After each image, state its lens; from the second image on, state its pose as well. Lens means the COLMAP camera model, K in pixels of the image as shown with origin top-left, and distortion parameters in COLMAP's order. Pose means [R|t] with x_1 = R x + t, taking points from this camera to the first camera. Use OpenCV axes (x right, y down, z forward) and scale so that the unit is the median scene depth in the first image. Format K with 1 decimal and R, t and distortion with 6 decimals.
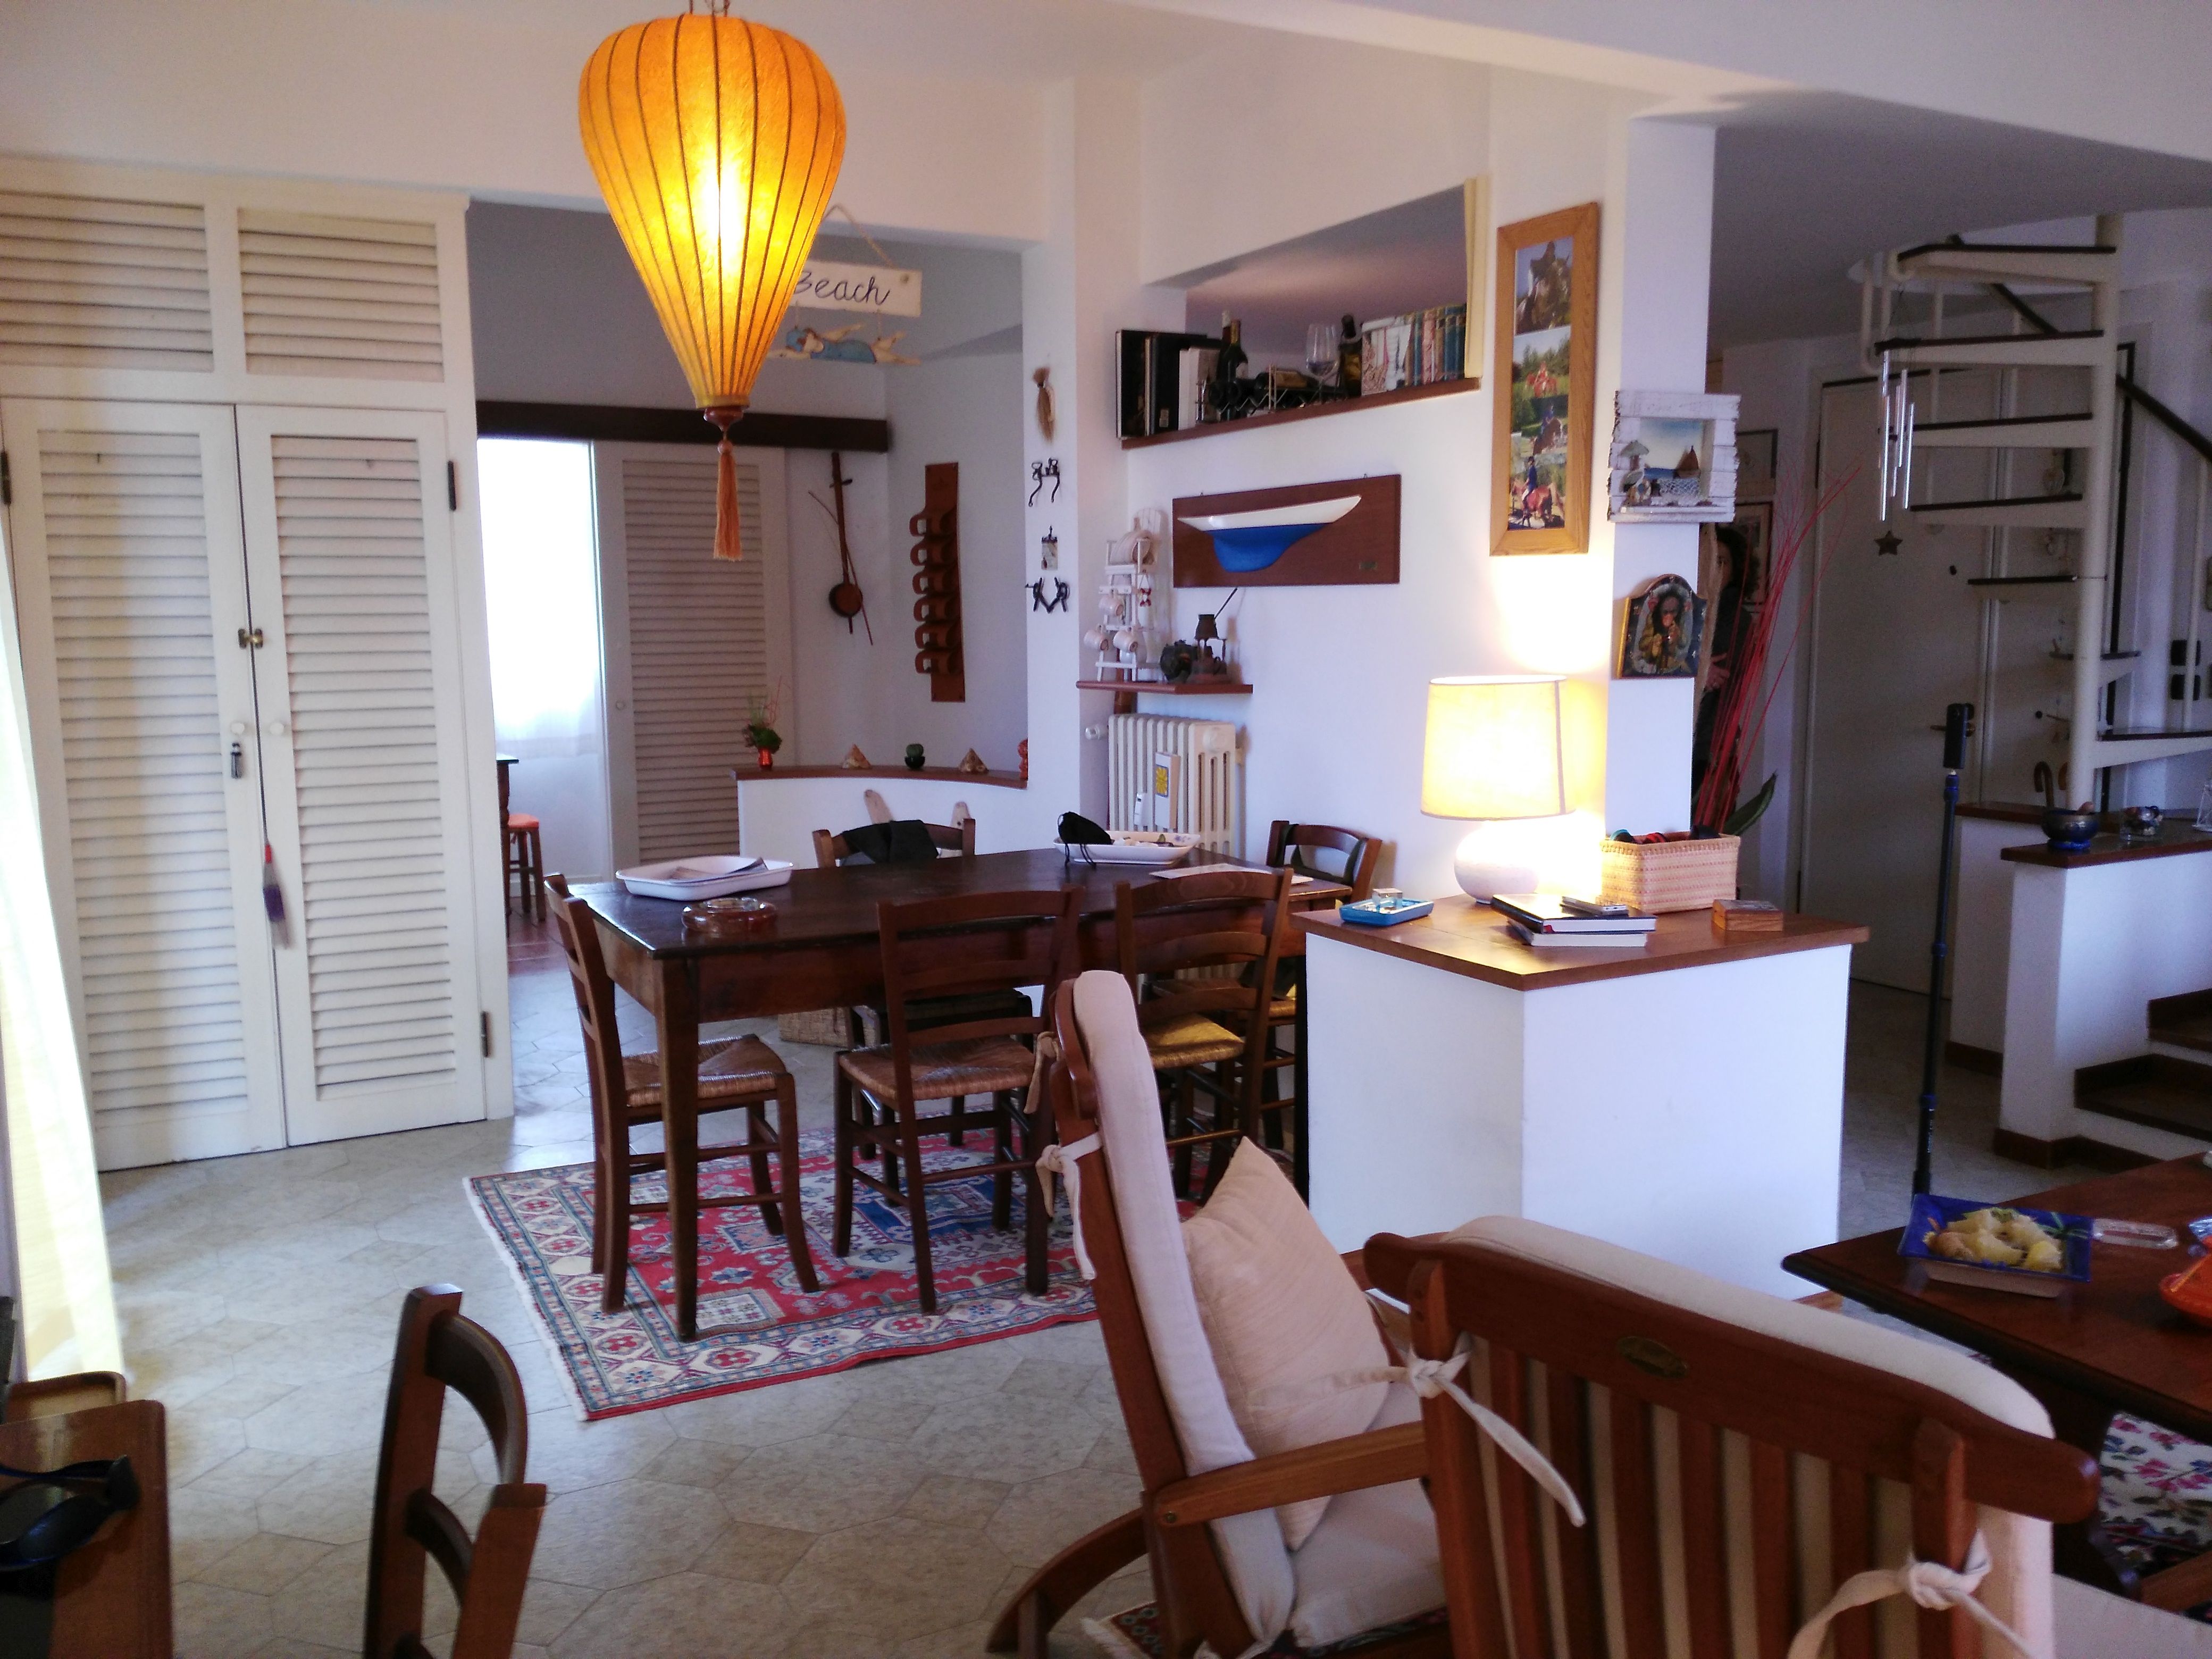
lens RADIAL K [[1800.4, 0, 1110.7], [0, 1800.4, 821.1], [0, 0, 1]] dist [0.123242, -0.255650]
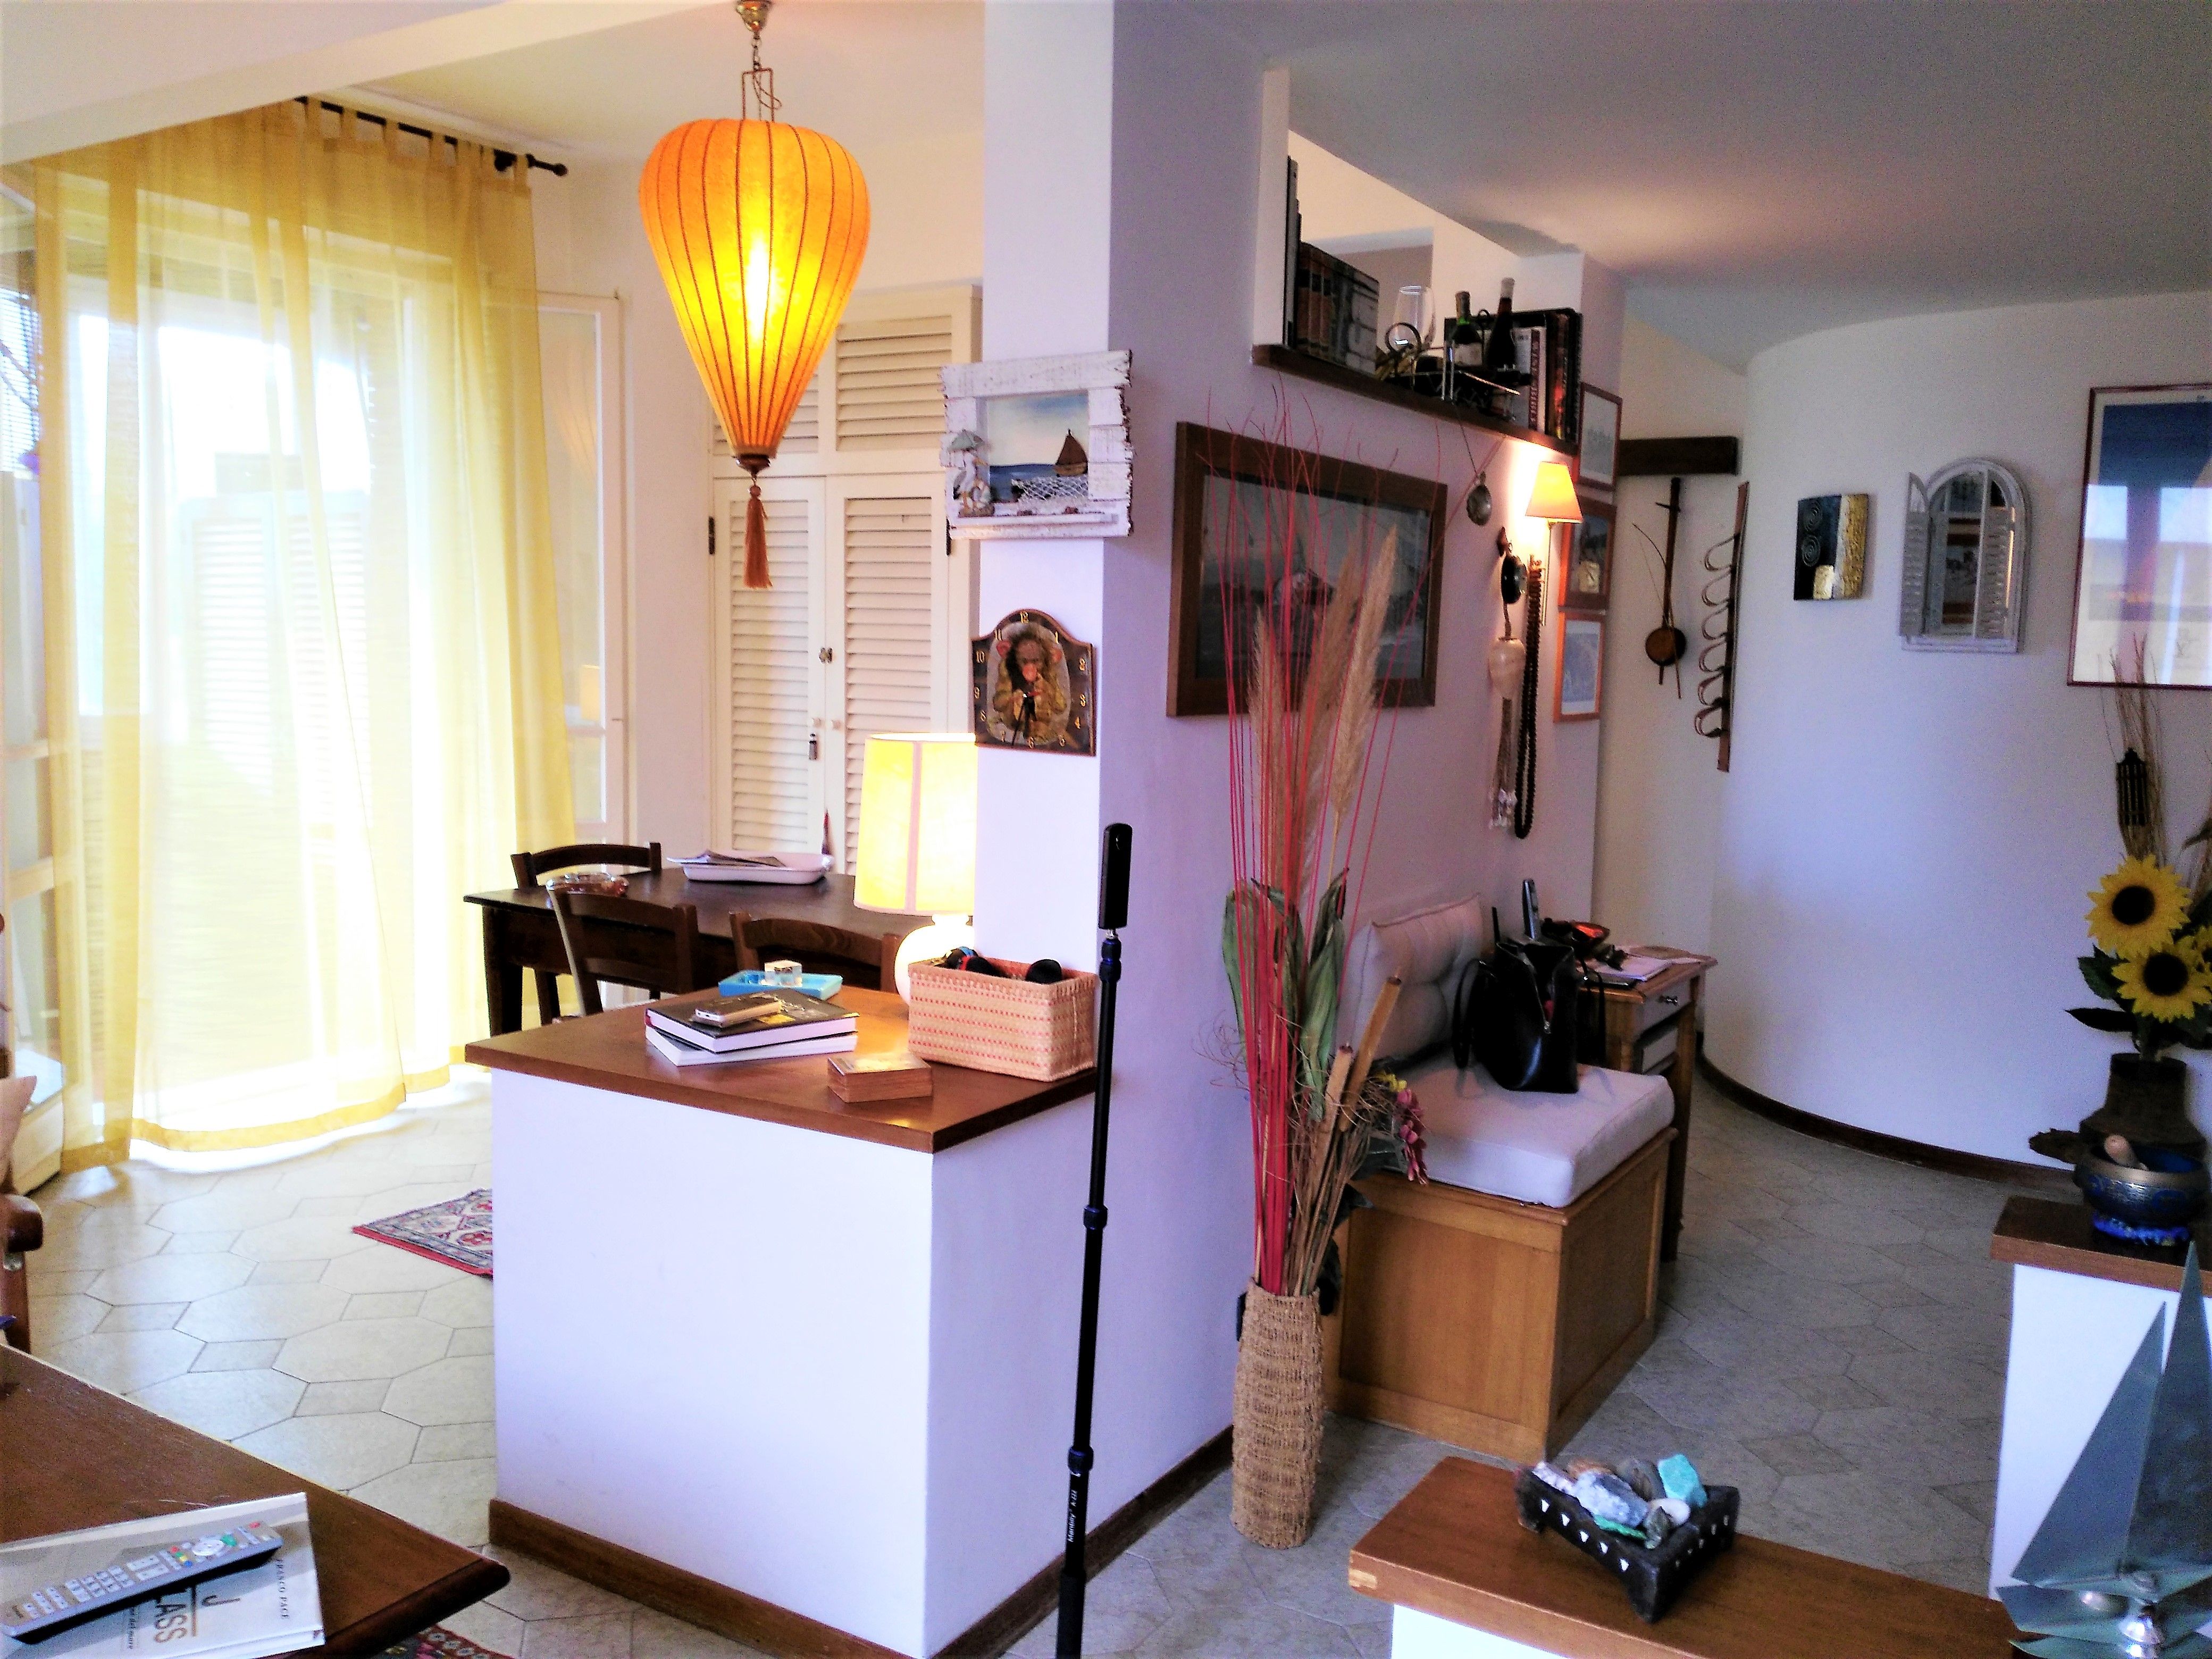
lens RADIAL K [[1800.4, 0, 1110.7], [0, 1800.4, 821.1], [0, 0, 1]] dist [0.123242, -0.255650]
pose [[0.492866, 0.108997, -0.863251, 0.926627], [-0.134187, 0.989775, 0.048359, -0.088490], [0.859696, 0.092002, 0.502452, 0.654490]]
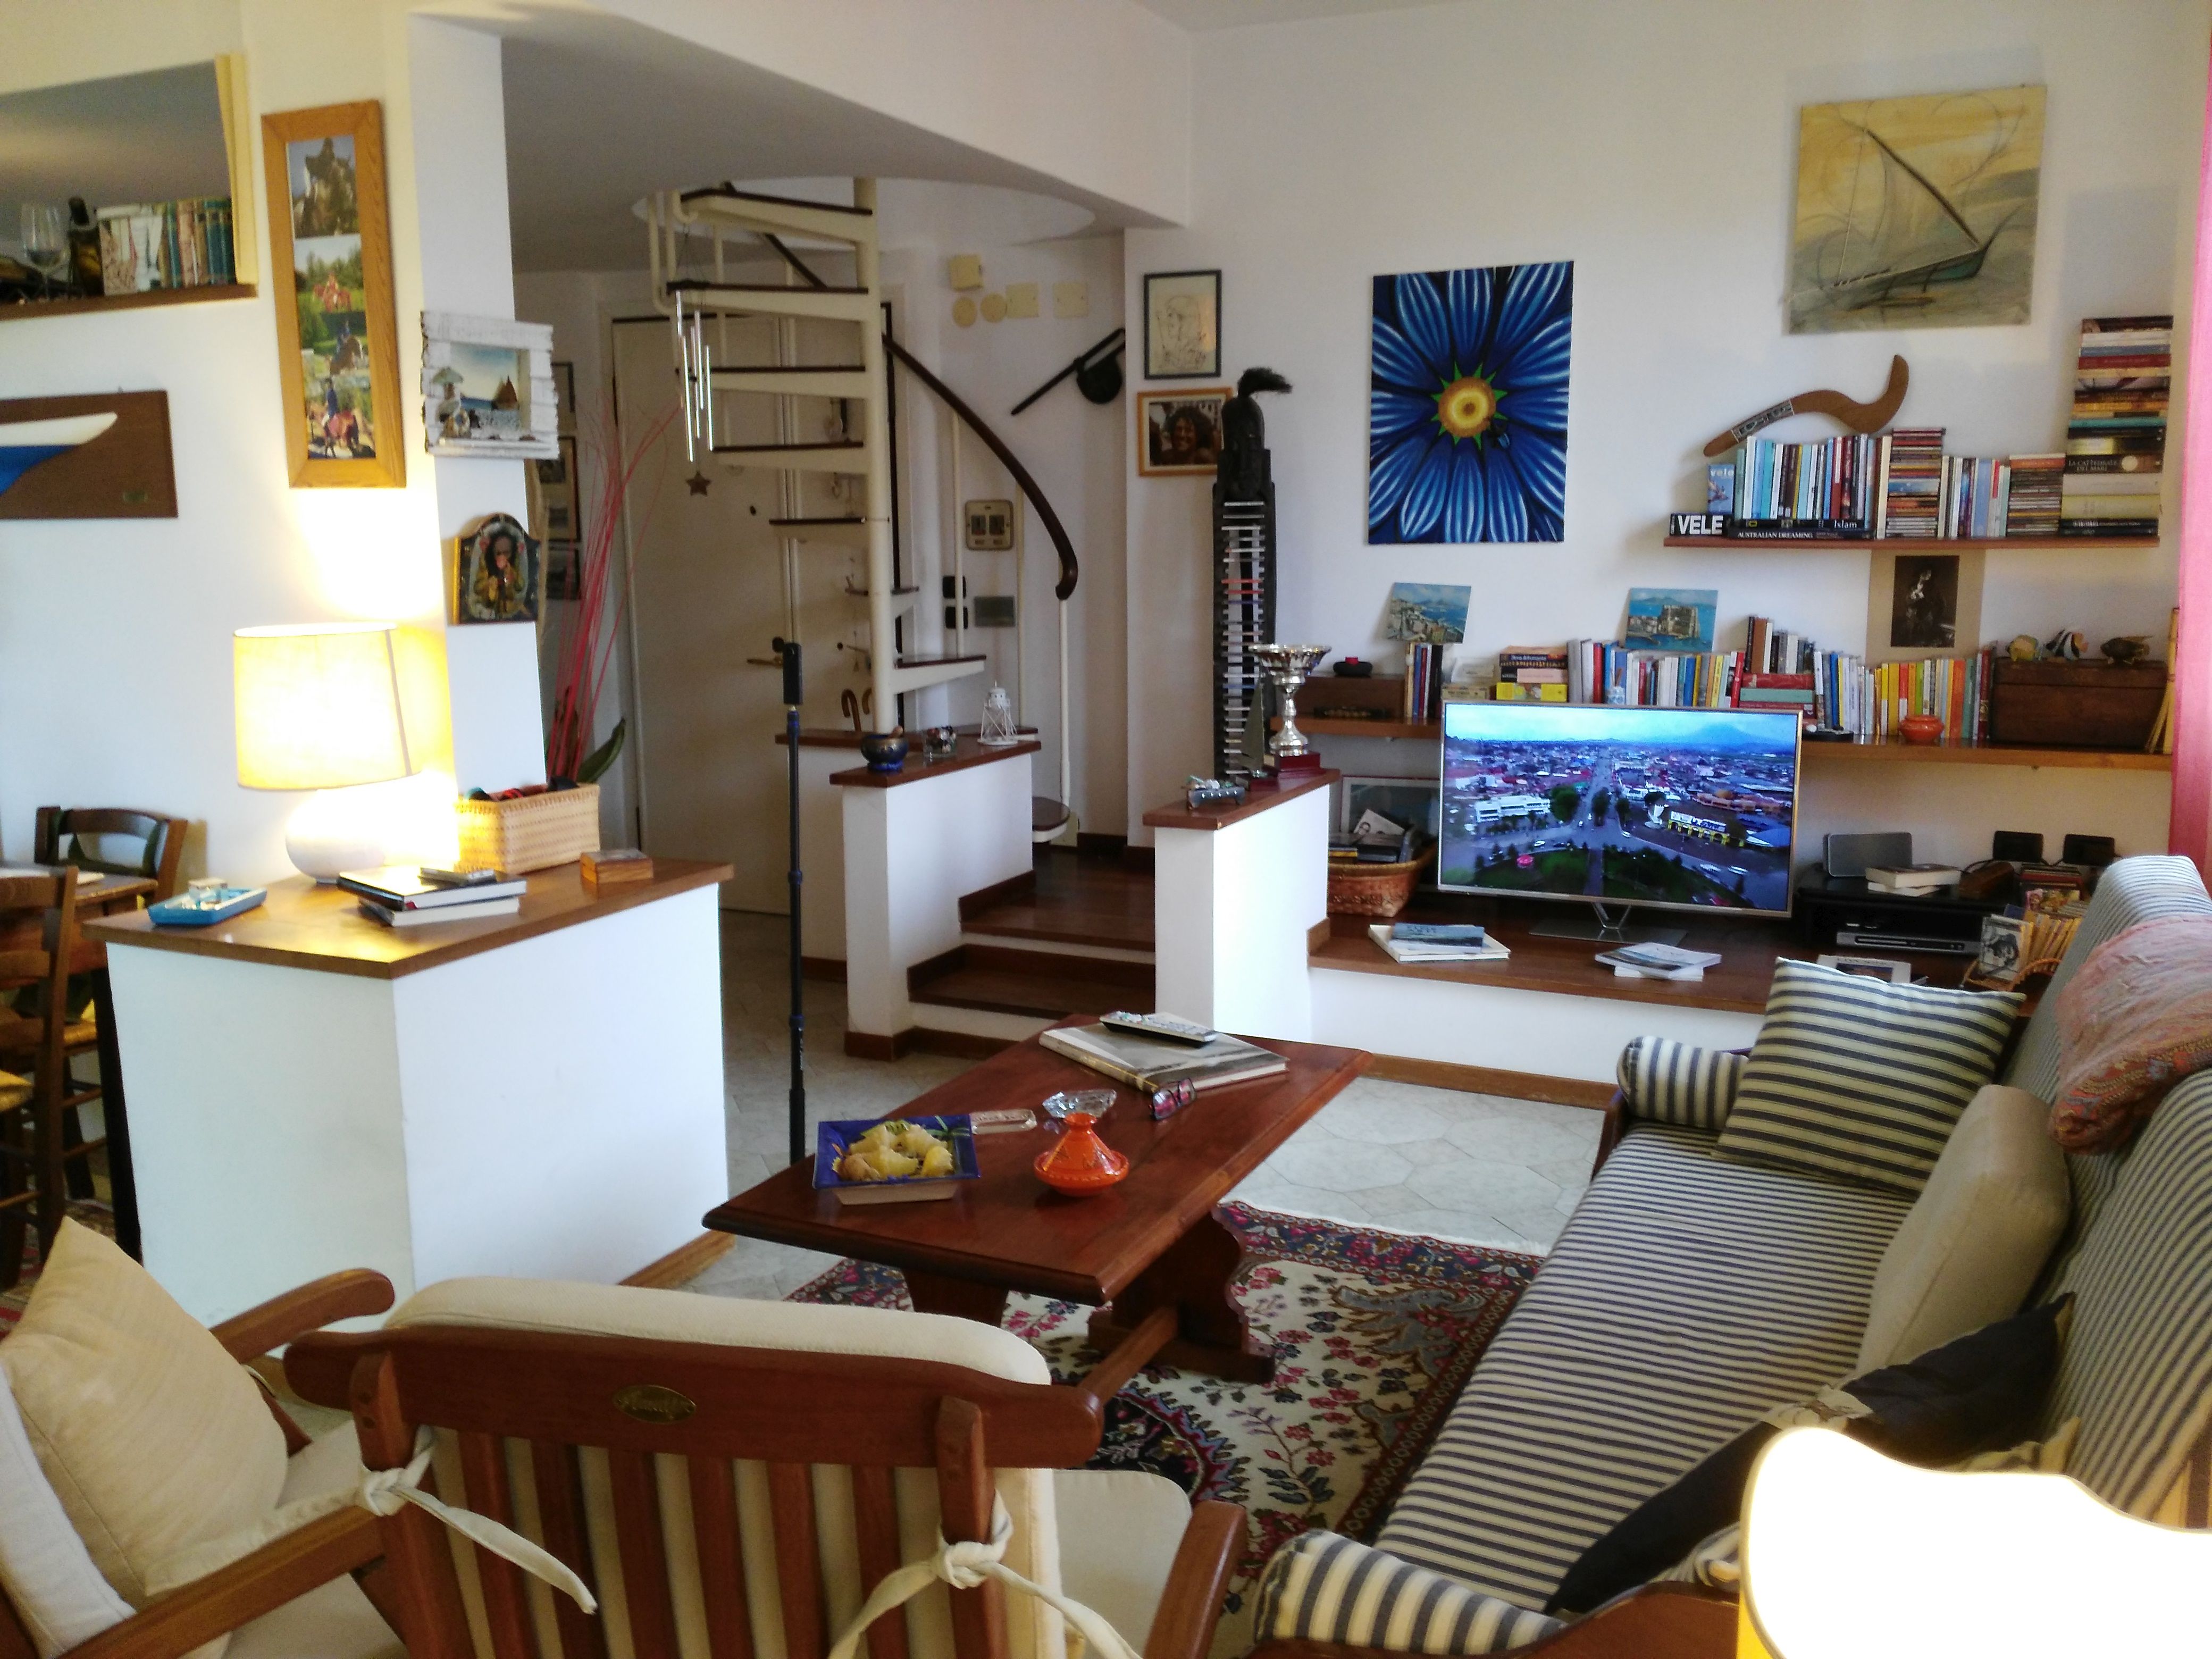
lens RADIAL K [[1821.2, 0, 1156.6], [0, 1821.2, 833.5], [0, 0, 1]] dist [0.064320, -0.131829]
pose [[0.795596, -0.096077, 0.598161, -0.005623], [0.071553, 0.995336, 0.064701, -0.007292], [-0.601587, -0.008675, 0.798760, 0.034618]]
